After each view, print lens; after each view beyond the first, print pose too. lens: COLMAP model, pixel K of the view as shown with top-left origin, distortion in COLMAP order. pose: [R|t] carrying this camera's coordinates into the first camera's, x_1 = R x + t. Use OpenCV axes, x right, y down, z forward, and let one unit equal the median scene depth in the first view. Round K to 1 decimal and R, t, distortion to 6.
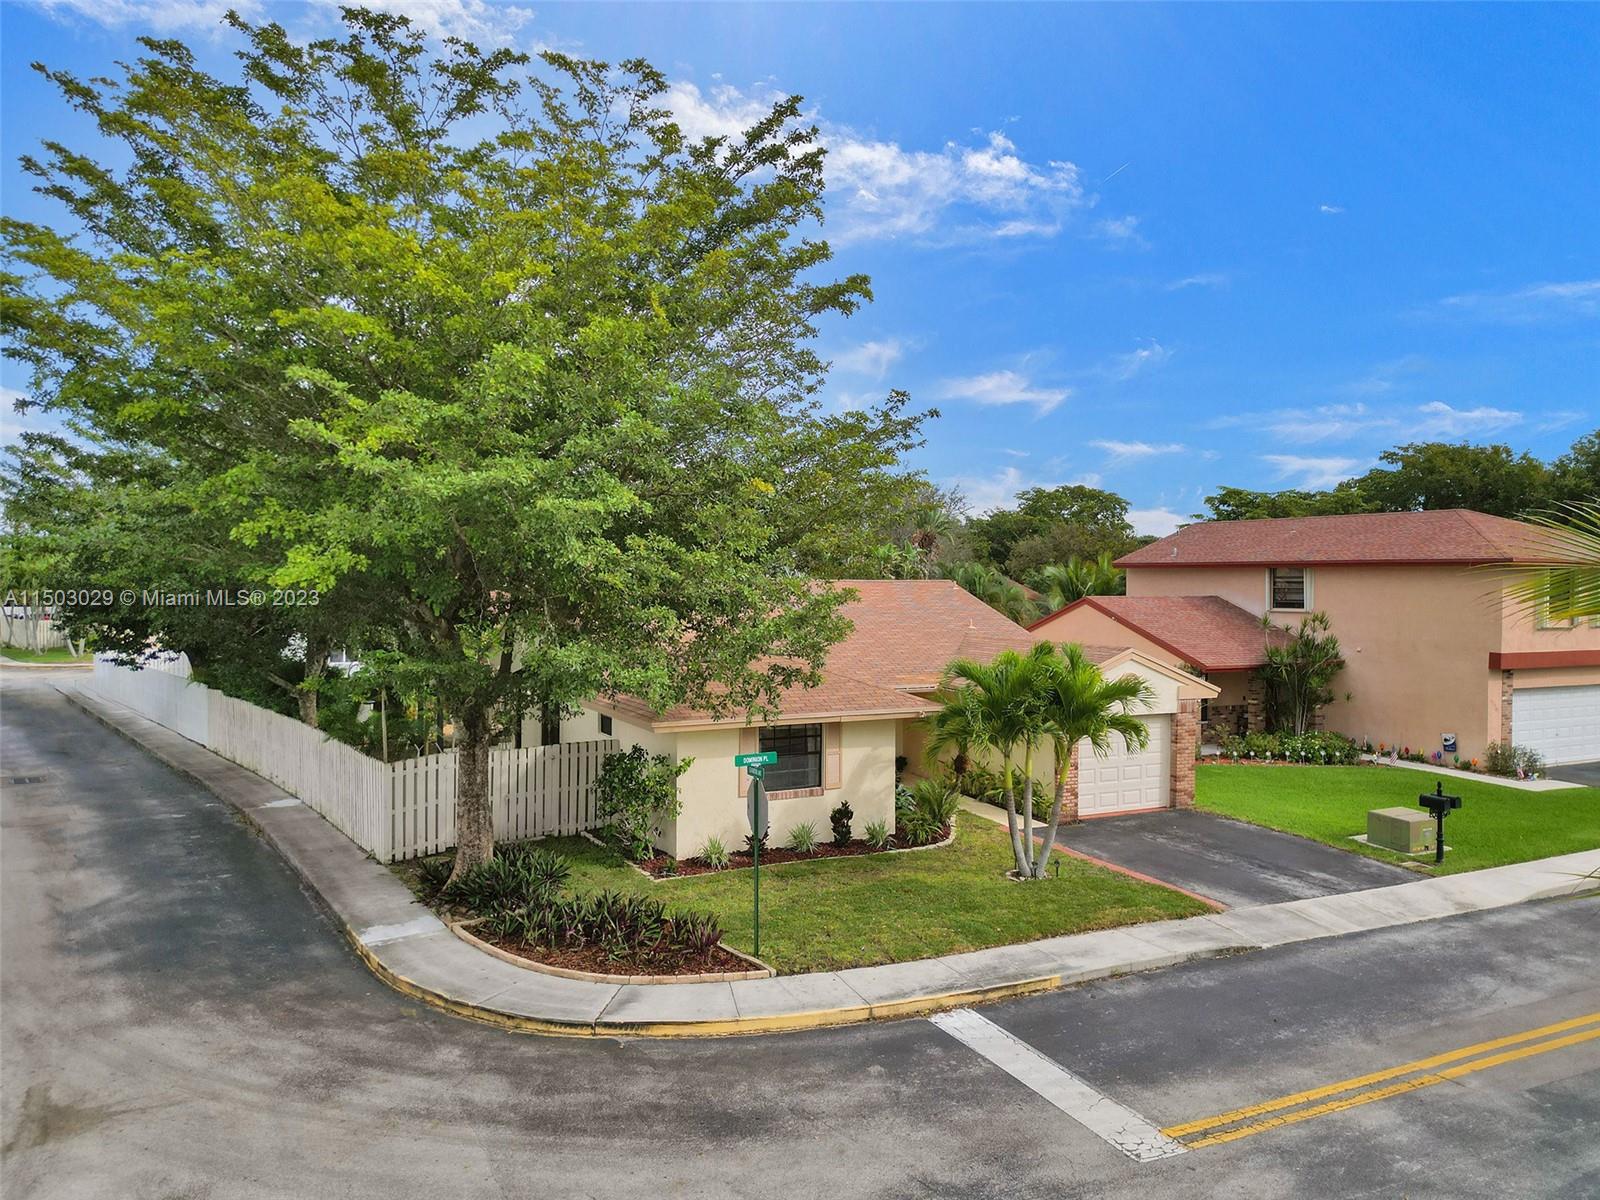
lens RADIAL K [[1129.3, 0, 800.0], [0, 1129.3, 600.0], [0, 0, 1]] dist [0.037161, -0.002229]
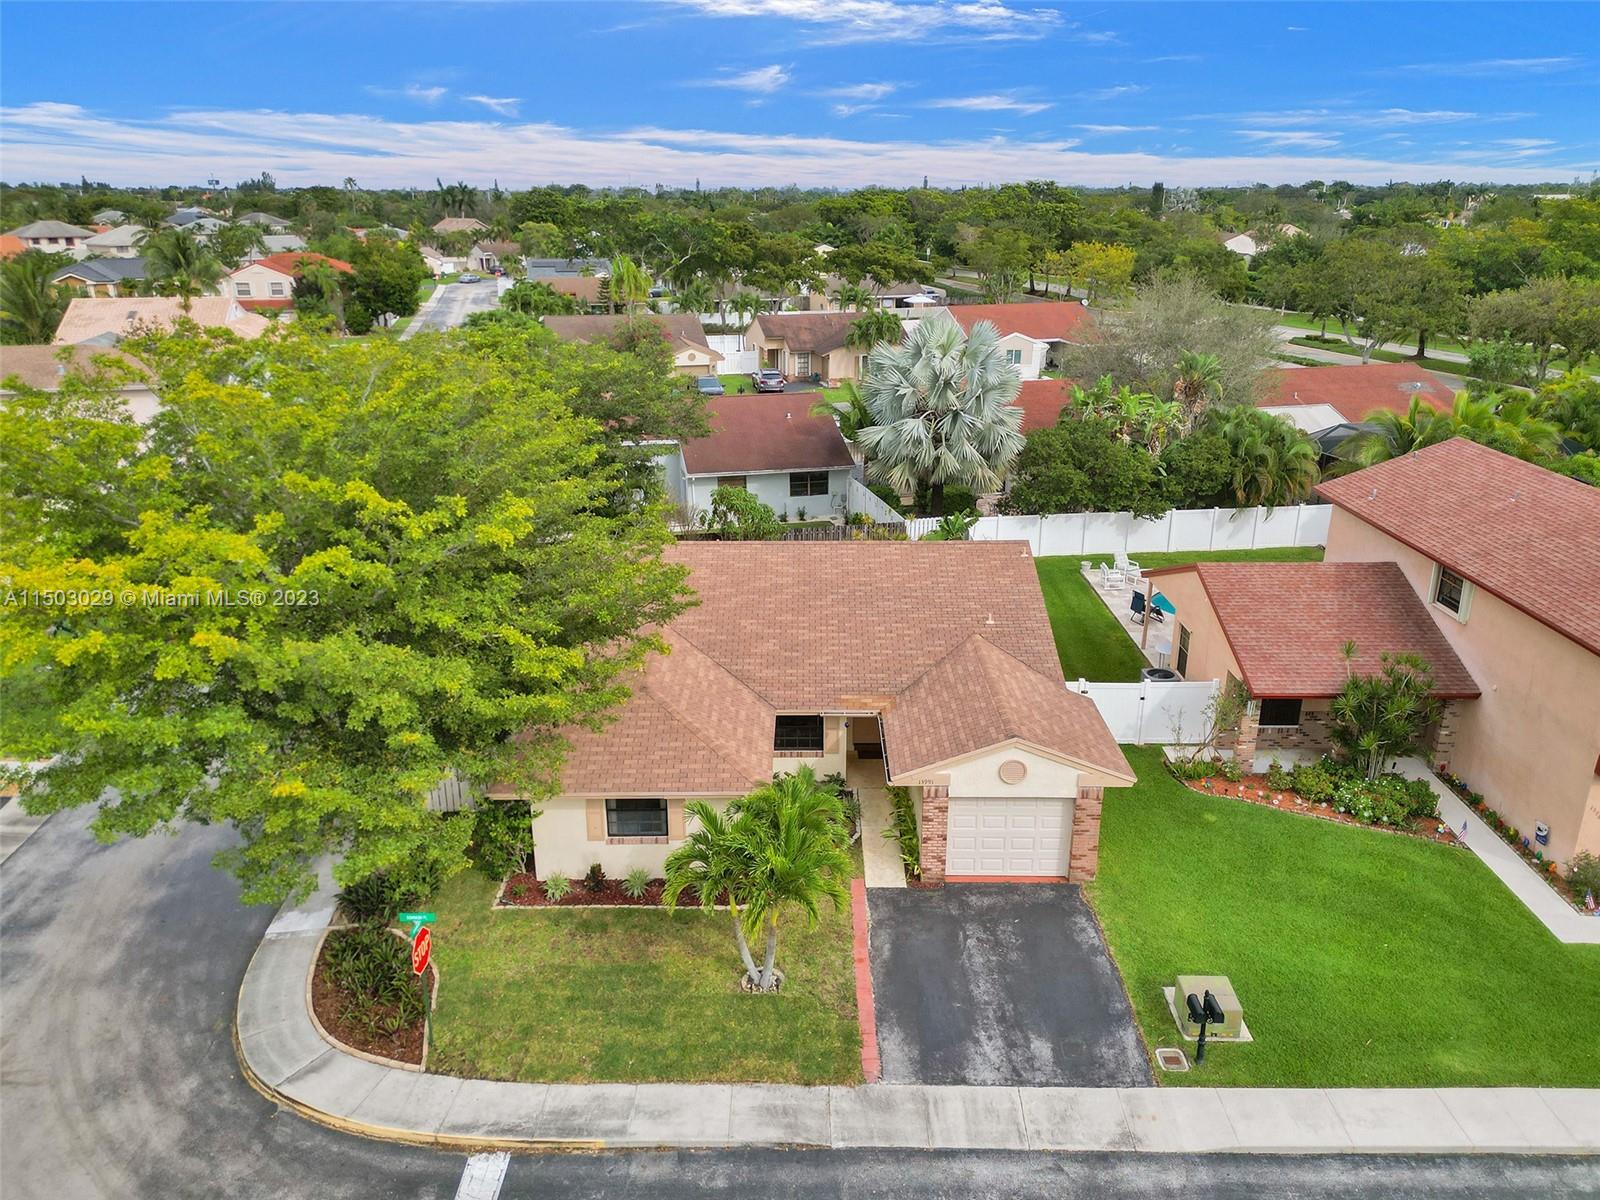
lens RADIAL K [[1129.3, 0, 800.0], [0, 1129.3, 600.0], [0, 0, 1]] dist [0.037161, -0.002229]
pose [[0.895028, 0.139517, -0.423628, 0.829837], [-0.001189, 0.950559, 0.310543, -0.588113], [0.446009, -0.277441, 0.850942, 0.200293]]
